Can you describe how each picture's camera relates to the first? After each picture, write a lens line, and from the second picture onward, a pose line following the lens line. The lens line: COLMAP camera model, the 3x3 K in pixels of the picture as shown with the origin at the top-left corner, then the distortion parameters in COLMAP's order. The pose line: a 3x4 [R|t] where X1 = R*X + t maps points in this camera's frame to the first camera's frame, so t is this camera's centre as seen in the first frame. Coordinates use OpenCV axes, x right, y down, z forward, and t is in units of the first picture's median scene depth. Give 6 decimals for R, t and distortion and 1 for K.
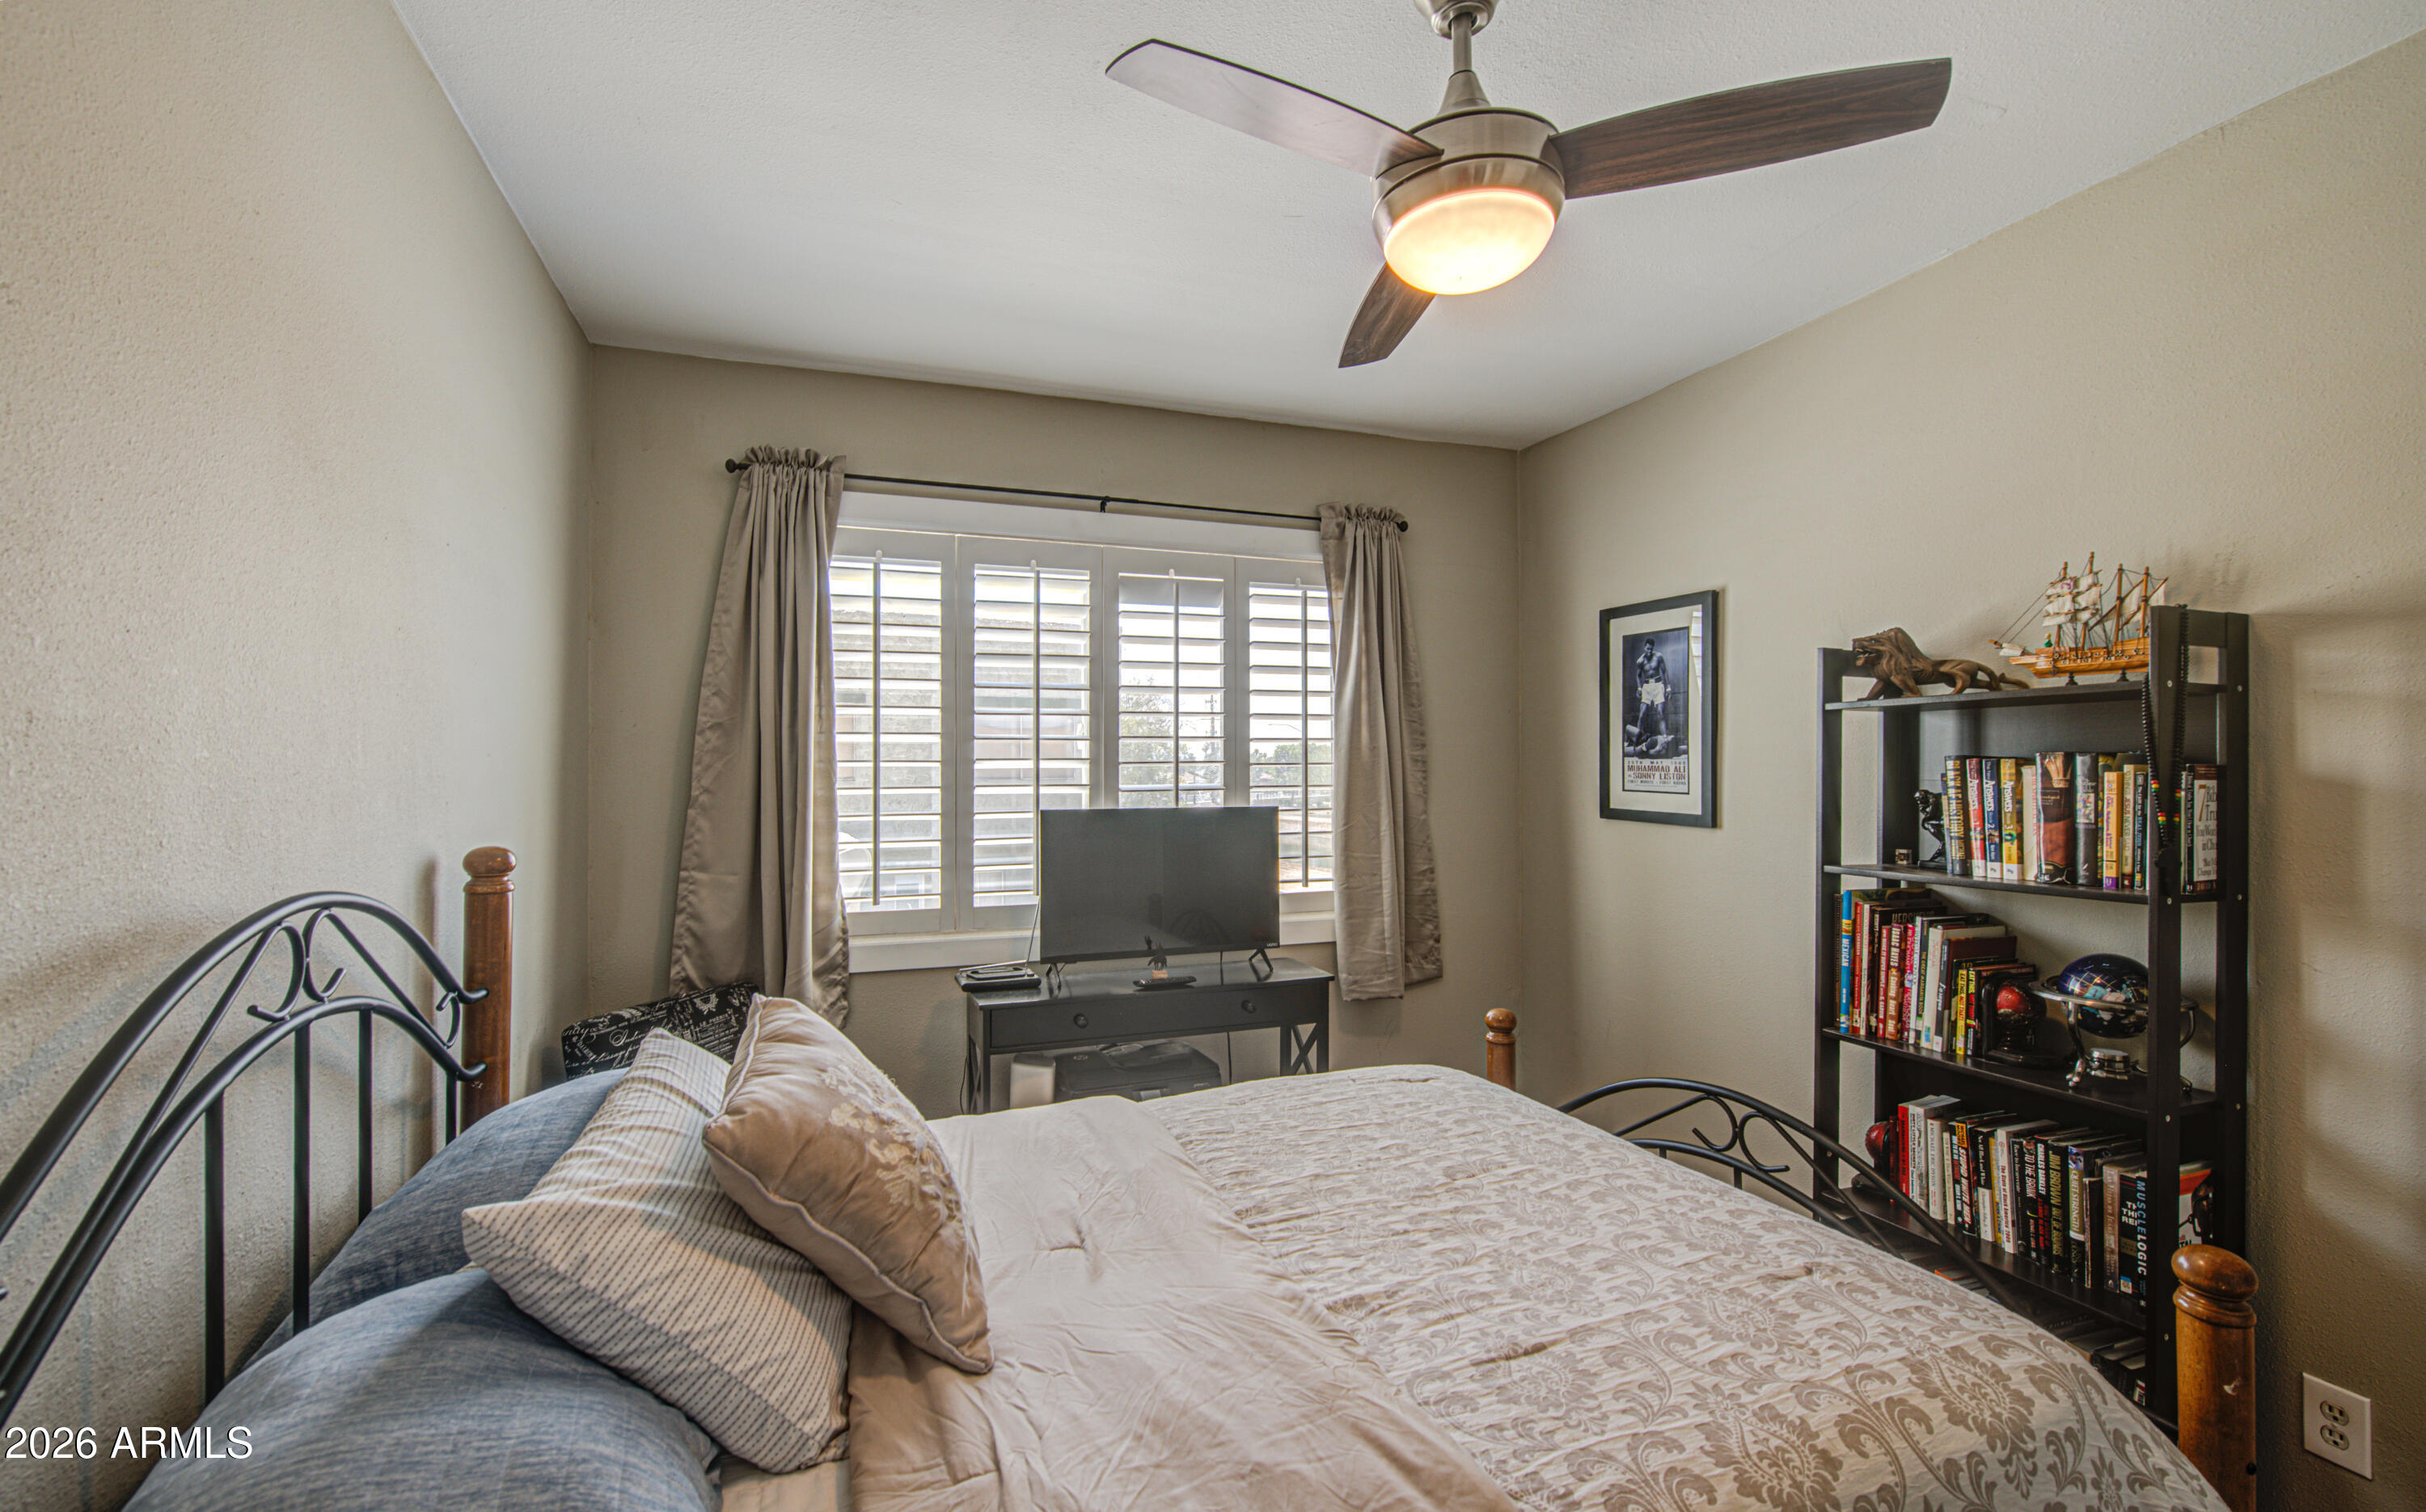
lens RADIAL K [[1019.2, 0, 1210.8], [0, 1019.2, 772.4], [0, 0, 1]] dist [-0.002375, -0.000222]
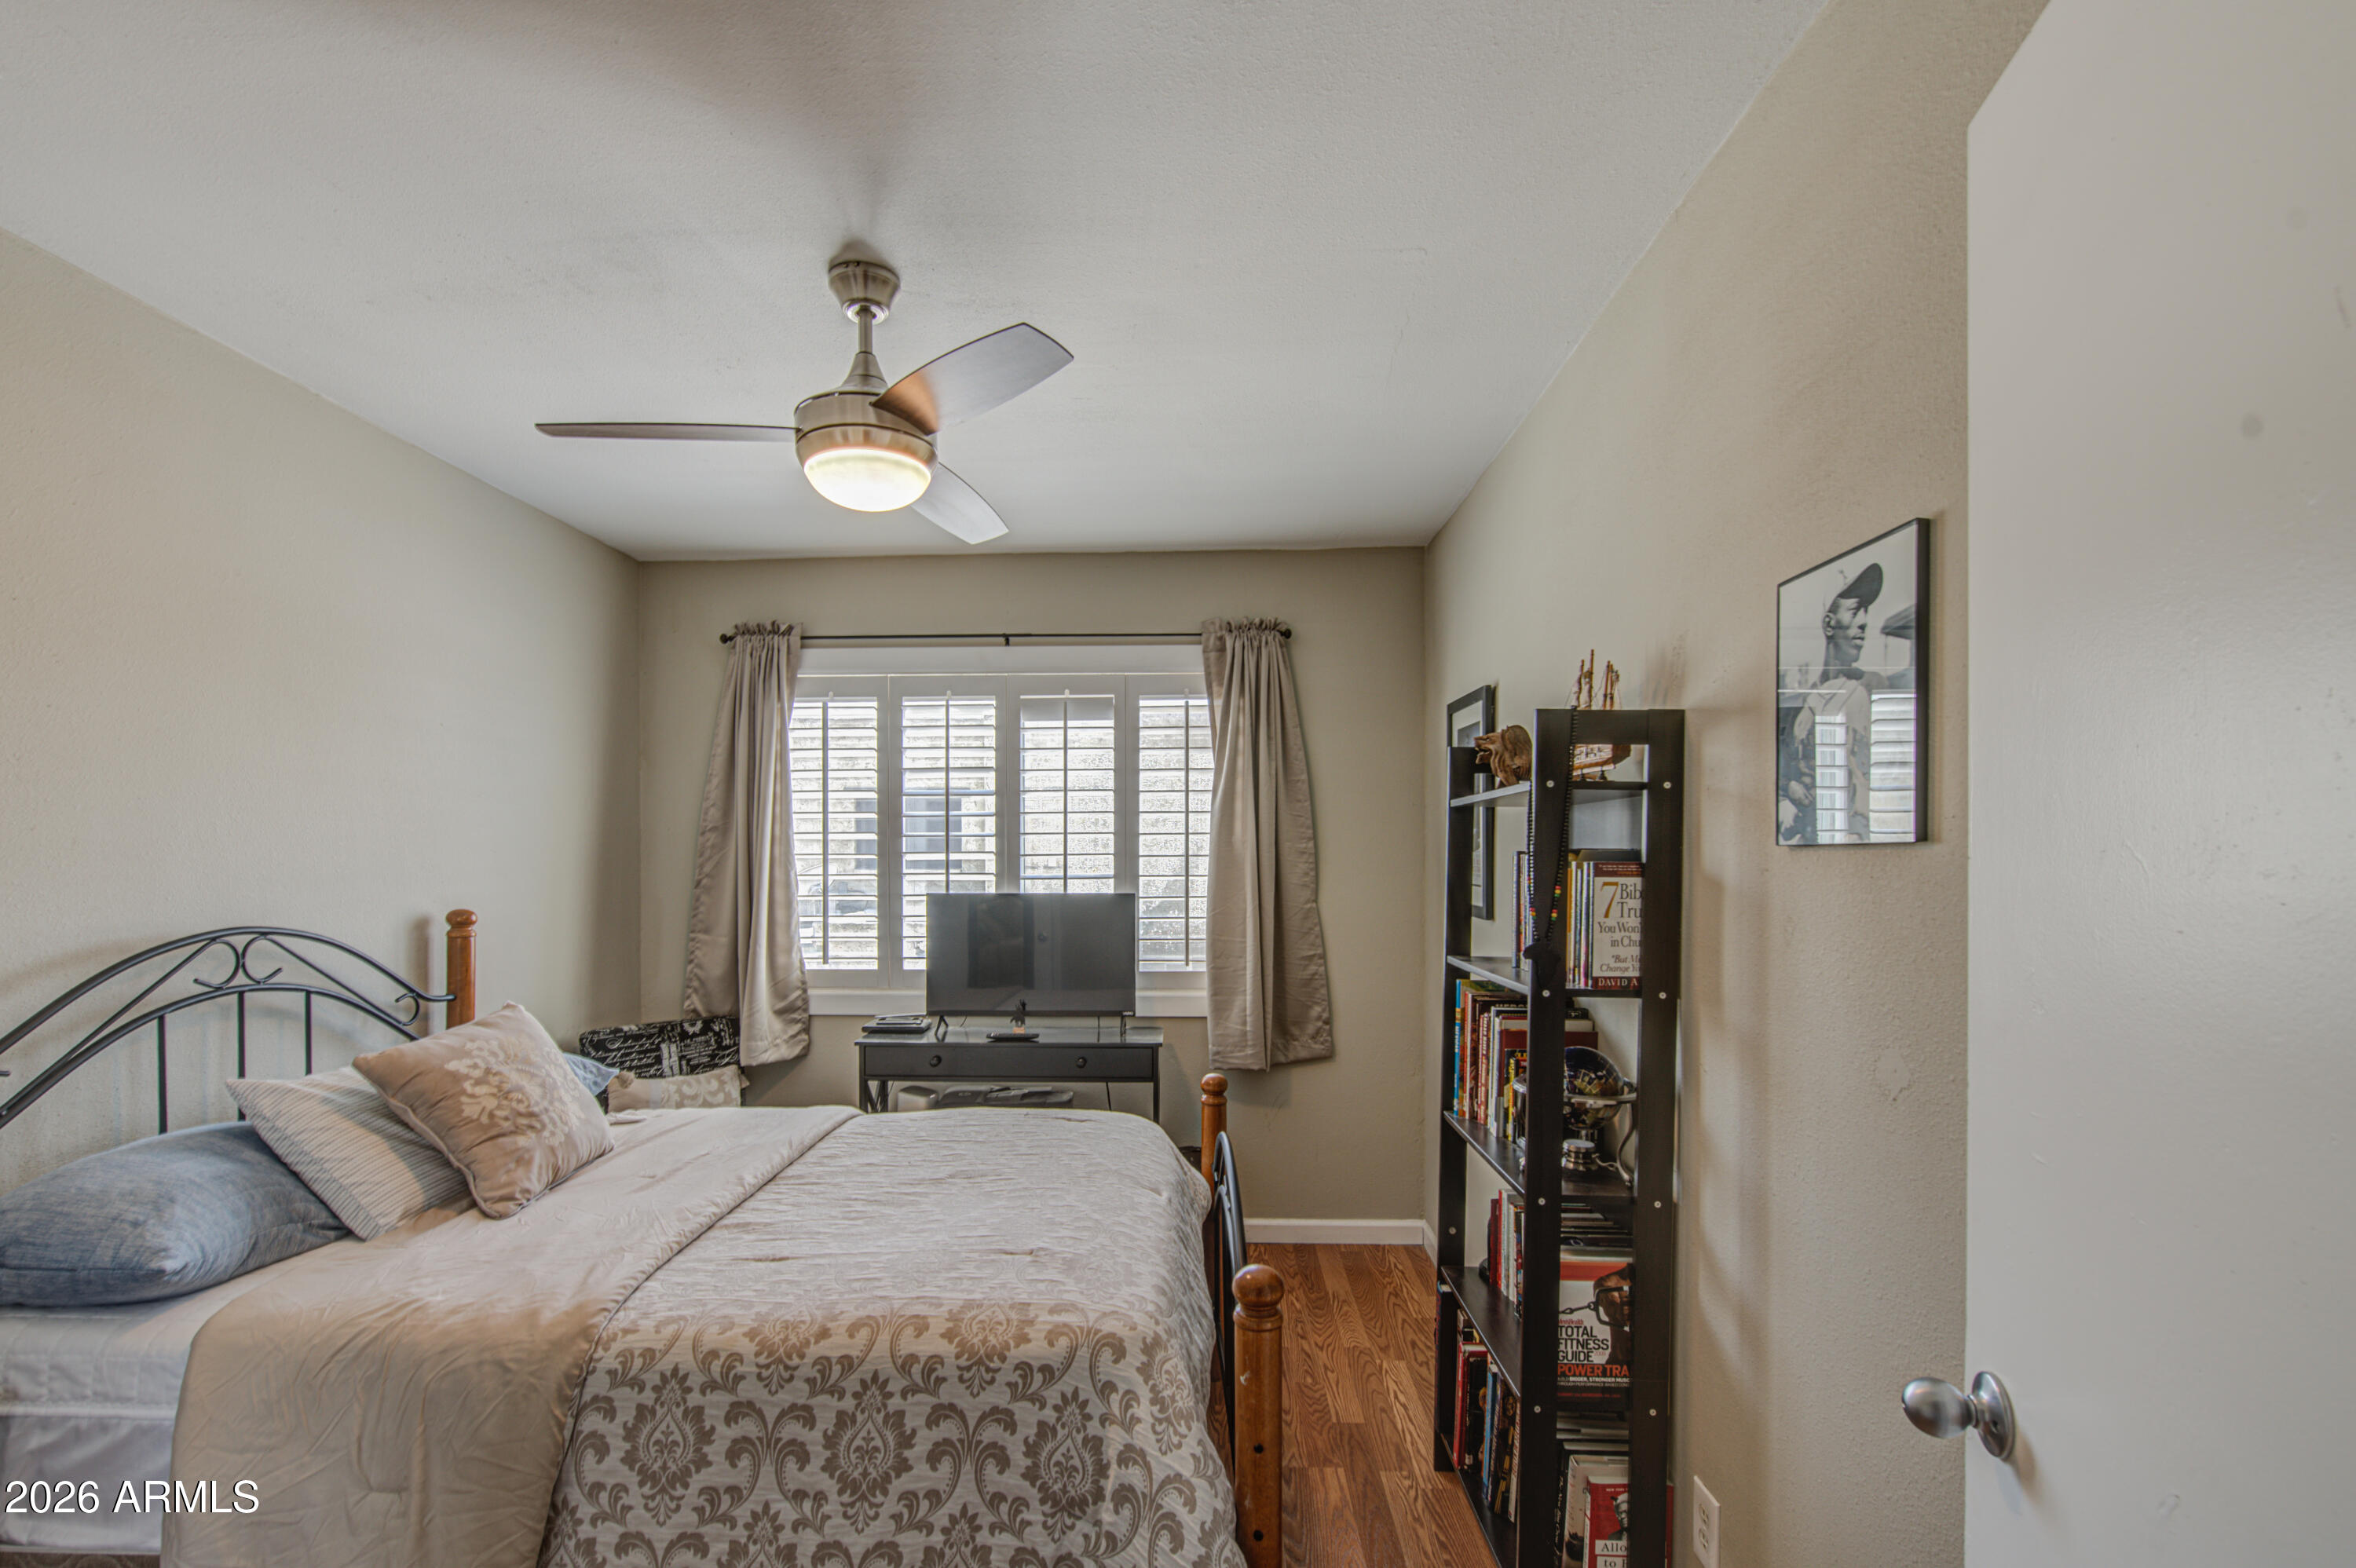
lens RADIAL K [[1011.6, 0, 1120.7], [0, 1011.6, 873.5], [0, 0, 1]] dist [-0.000236, -0.001427]
pose [[0.928675, 0.007621, -0.370817, 0.498904], [-0.002520, 0.999895, 0.014239, -0.005328], [0.370886, -0.012289, 0.928597, -0.064562]]
